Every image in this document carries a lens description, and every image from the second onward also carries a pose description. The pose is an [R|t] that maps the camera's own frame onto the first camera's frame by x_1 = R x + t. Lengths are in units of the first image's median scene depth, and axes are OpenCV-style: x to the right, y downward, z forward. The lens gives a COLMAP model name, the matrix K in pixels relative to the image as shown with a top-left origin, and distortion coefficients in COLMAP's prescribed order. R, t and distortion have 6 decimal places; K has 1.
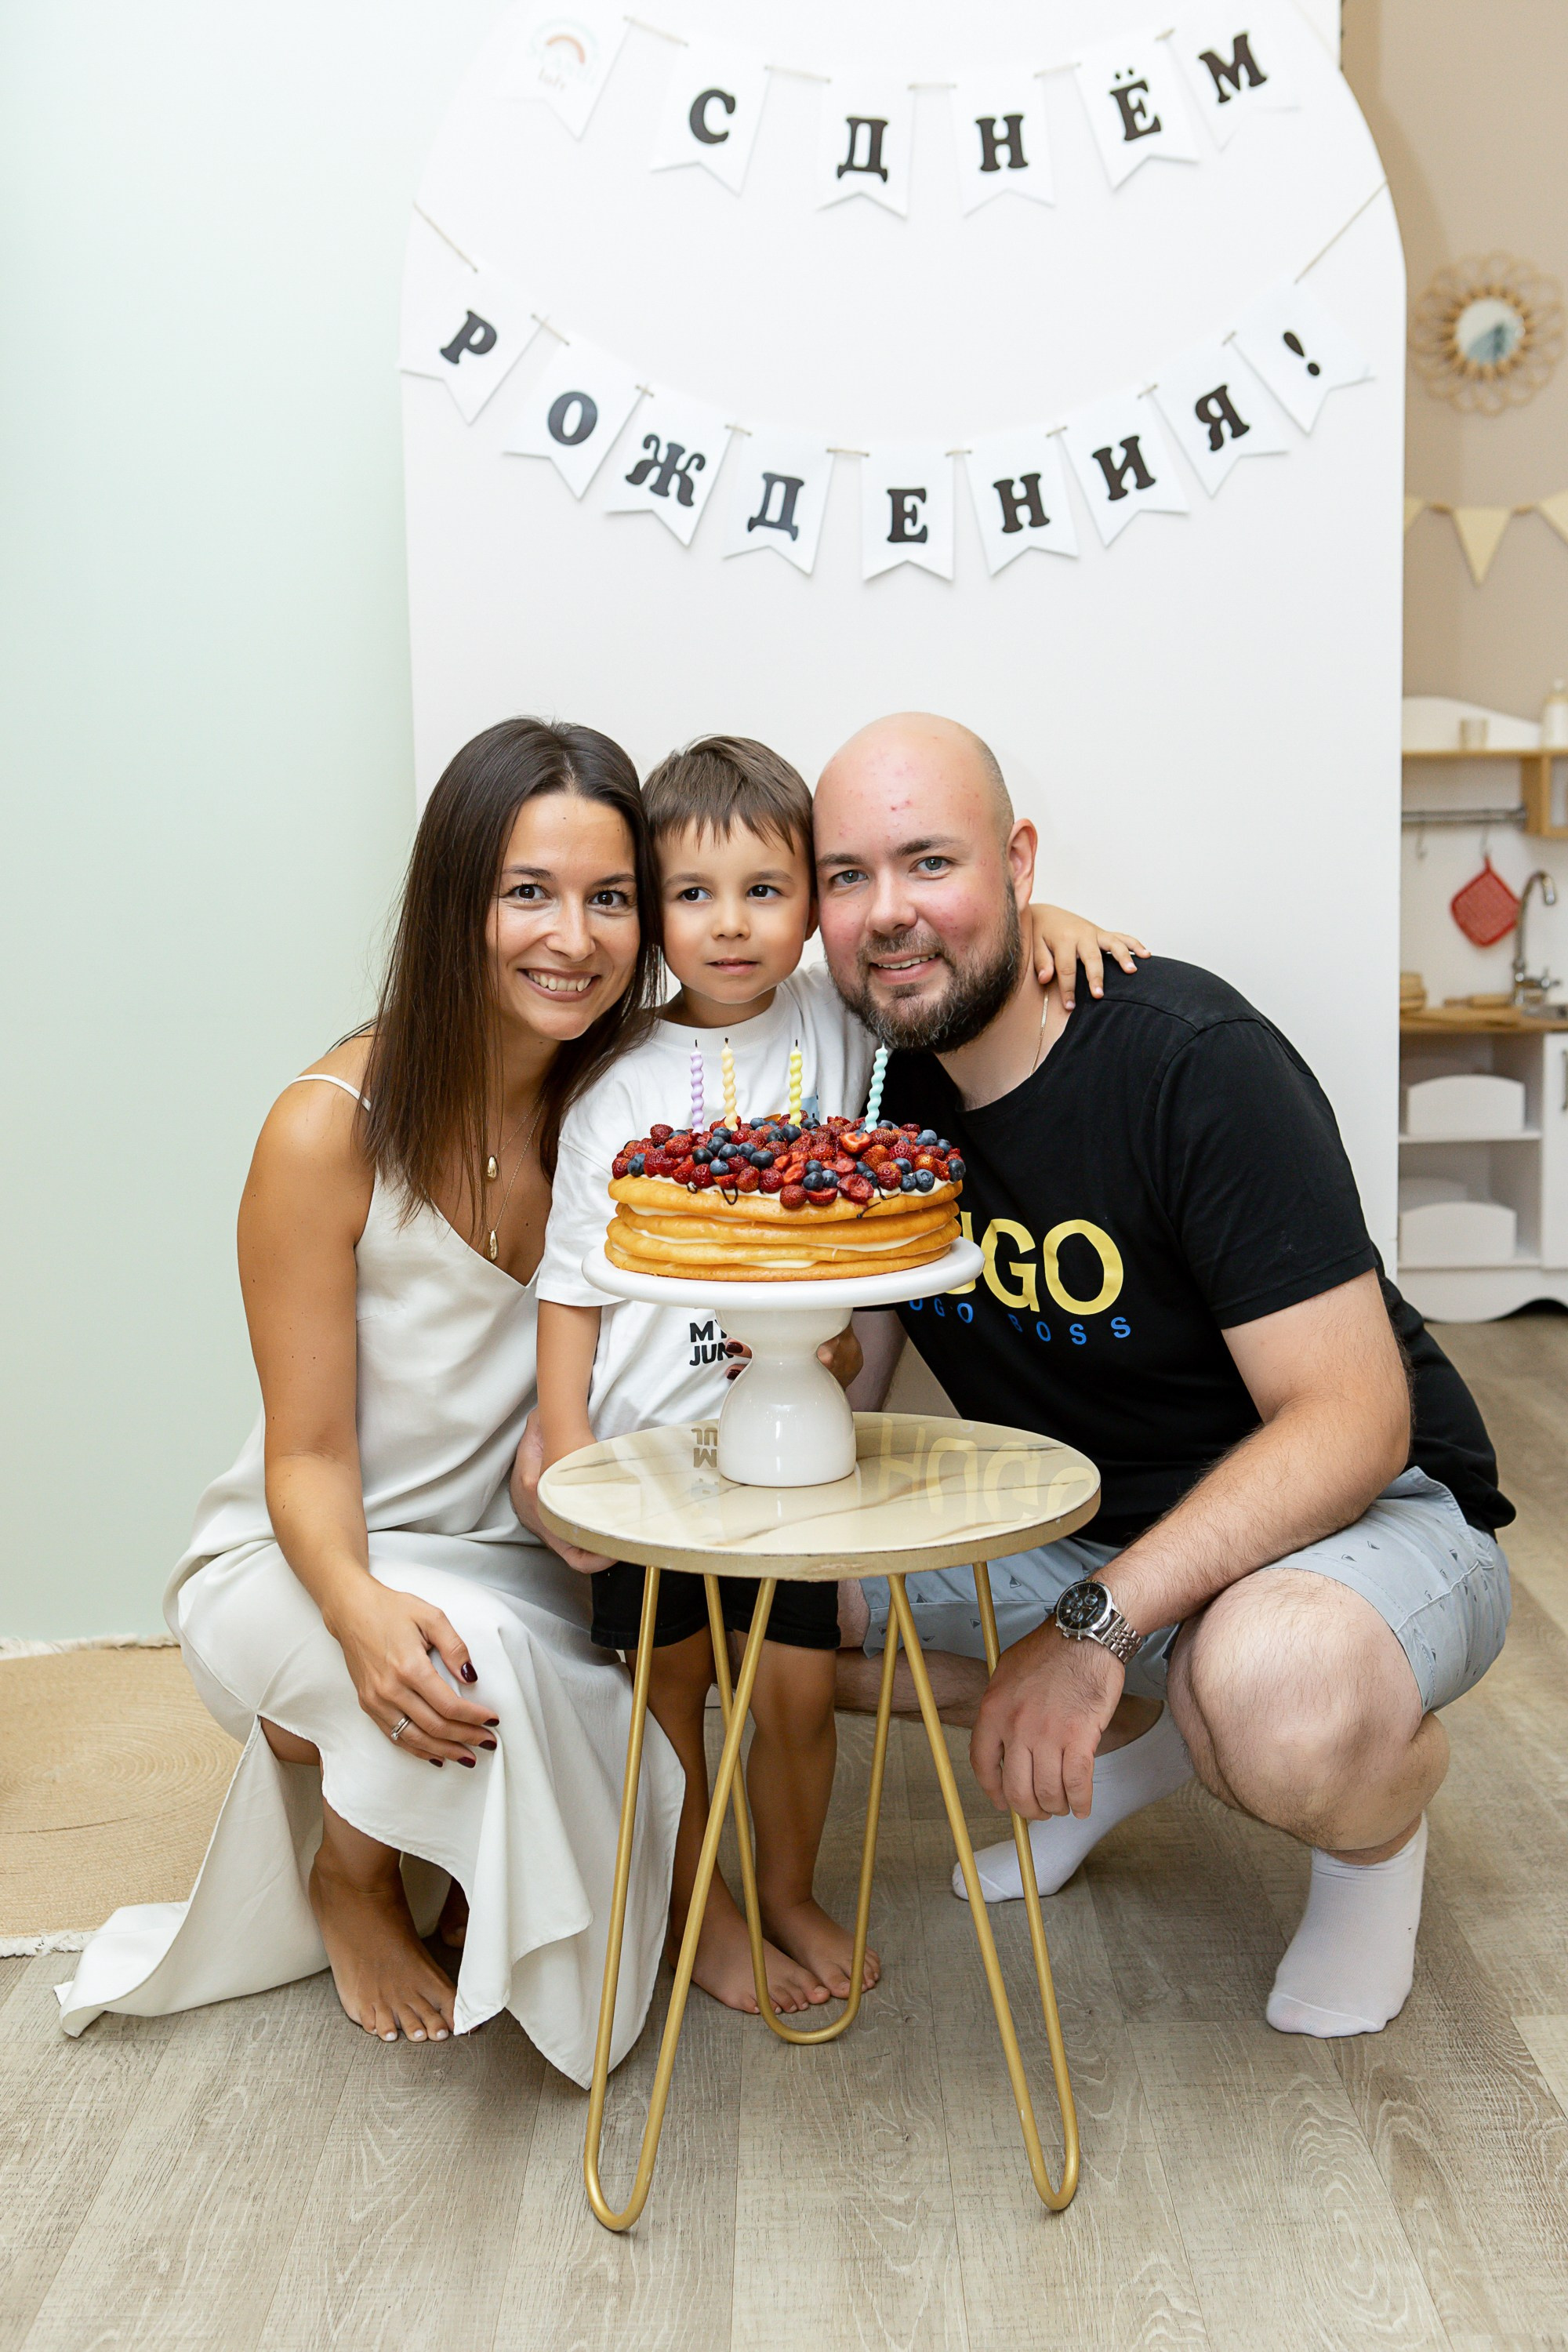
lens RADIAL K [[2876.0, 0, 800.5], [0, 2876.0, 1142.1], [0, 0, 1]] dist [-0.025819, 0.000000]
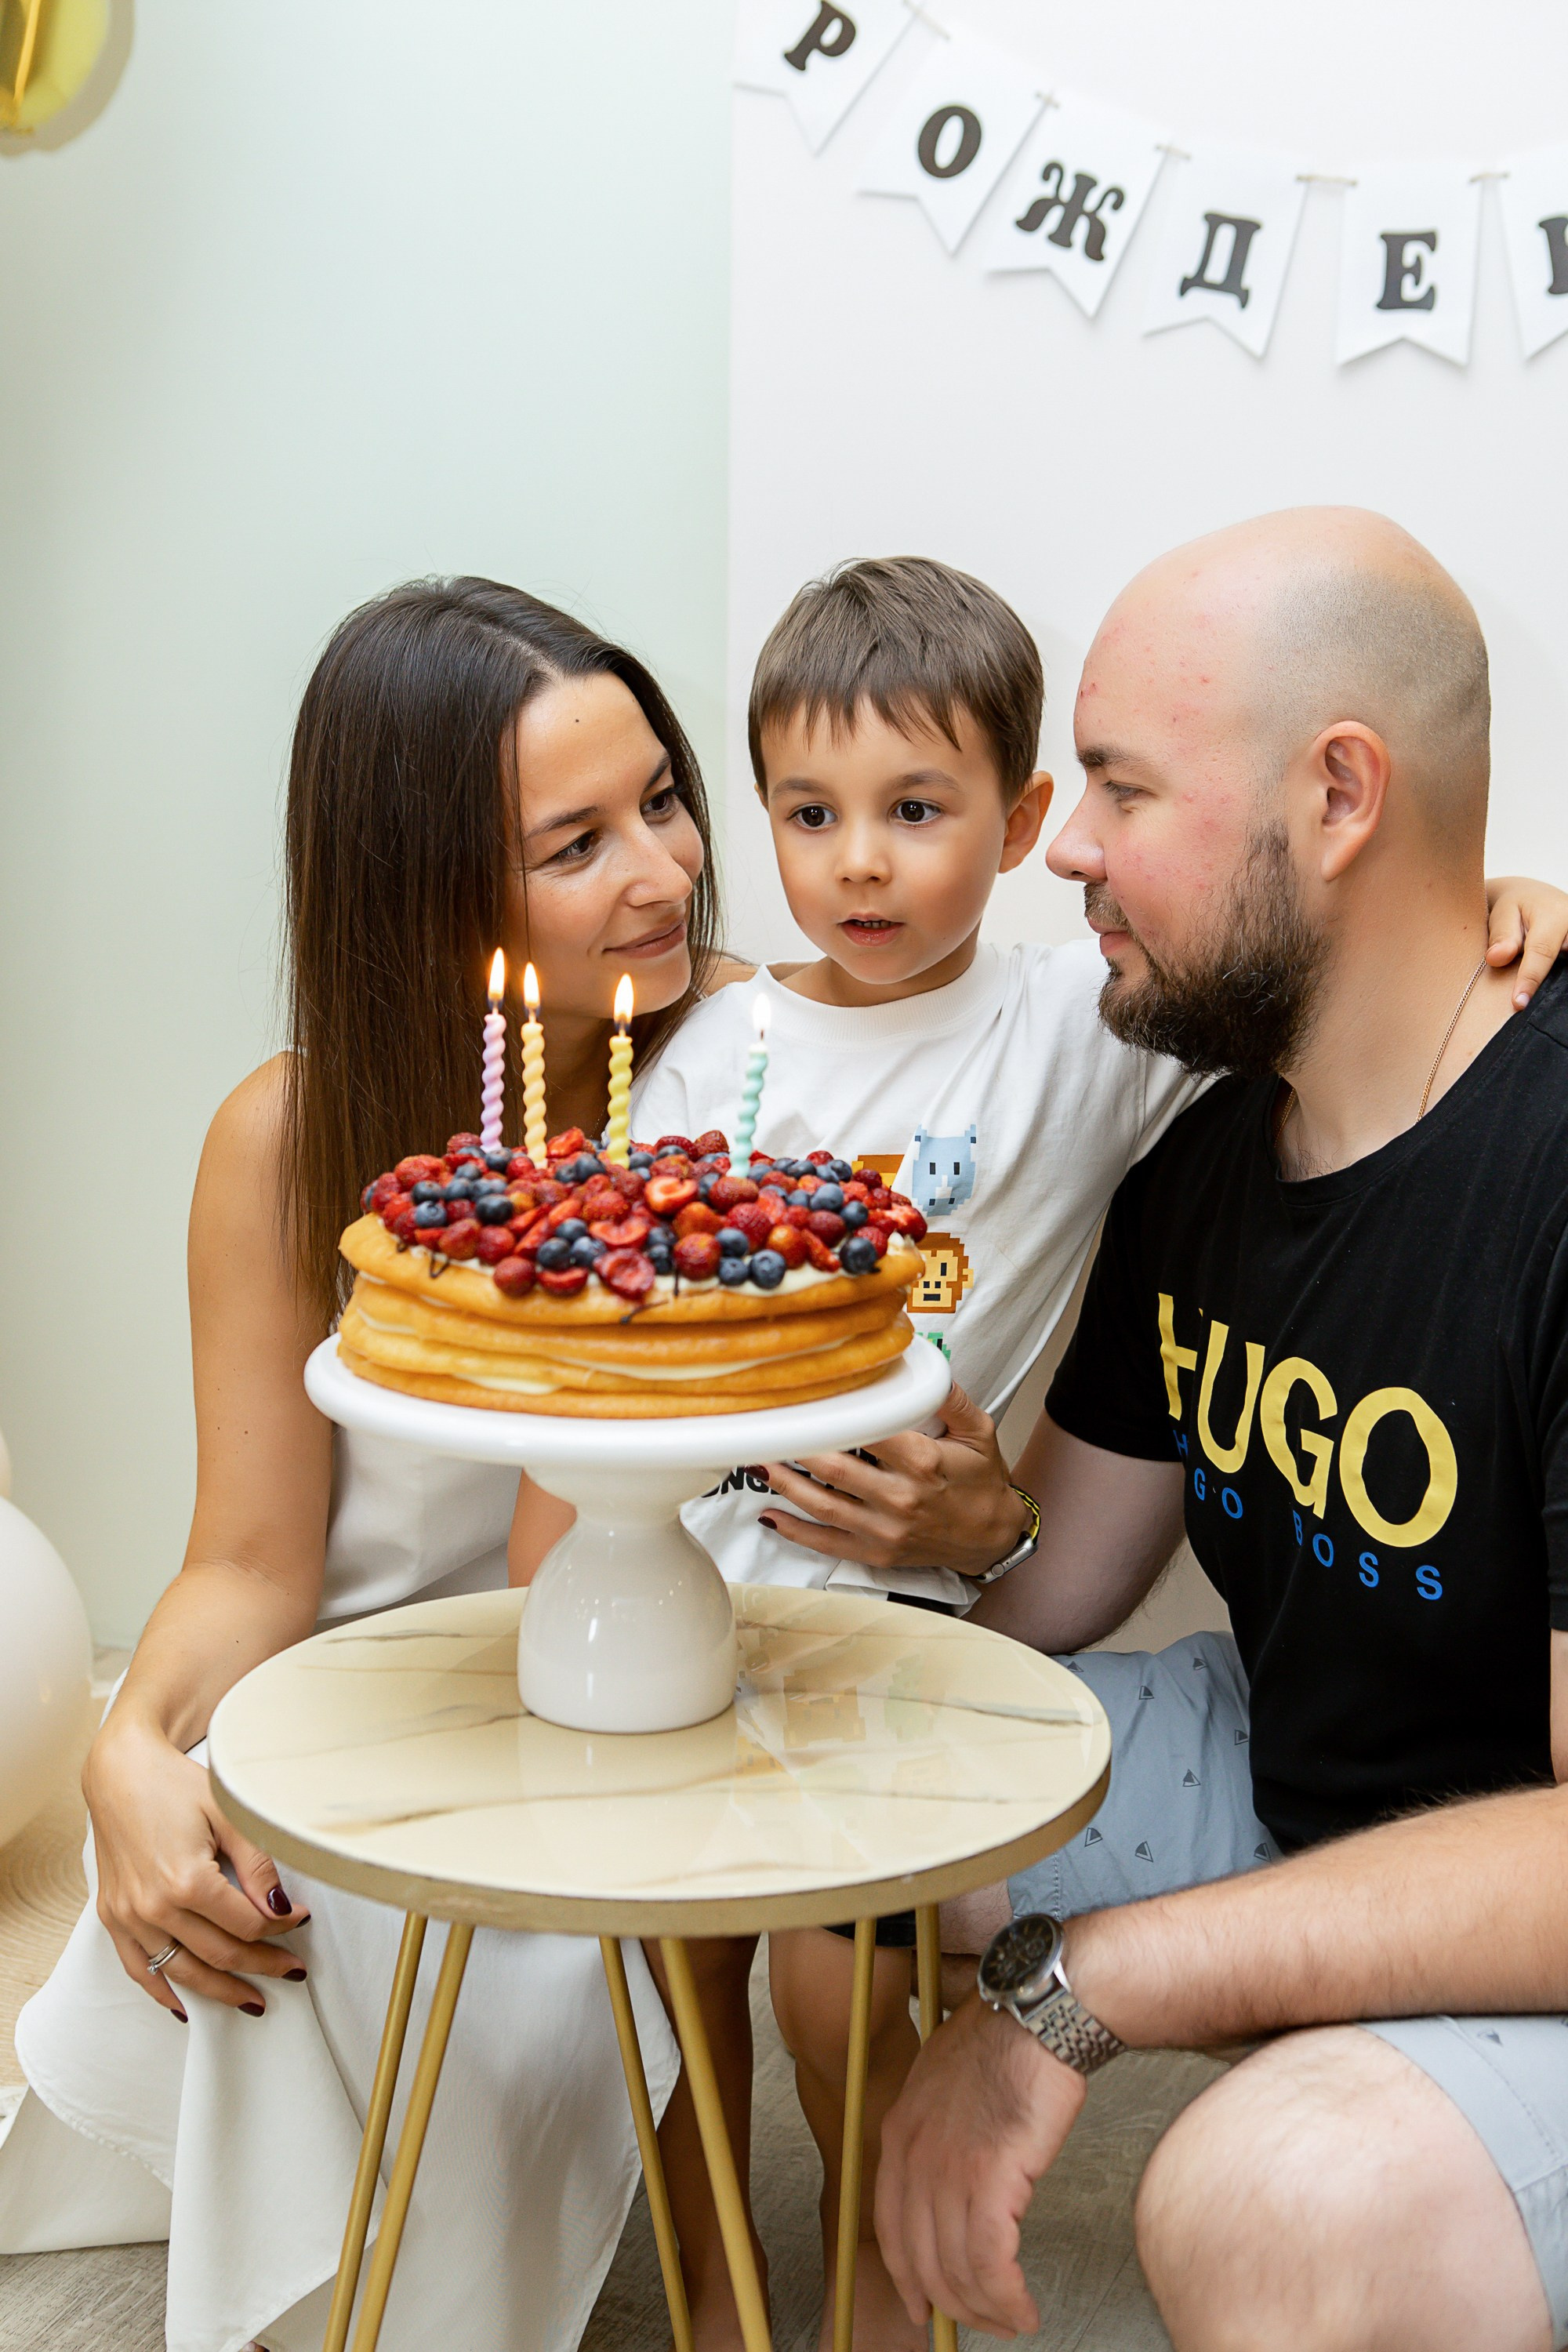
lens RADIAL K [[2969.9, 0, 774.8], [0, 2969.9, 1137.3], [0, 0, 1]] dist [-0.022253, 0.000000]
pose [[0.926866, 0.091106, -0.364170, 0.213378], [-0.084024, 0.995839, 0.035283, -0.028749], [0.365869, -0.002103, 0.930664, 0.345725]]
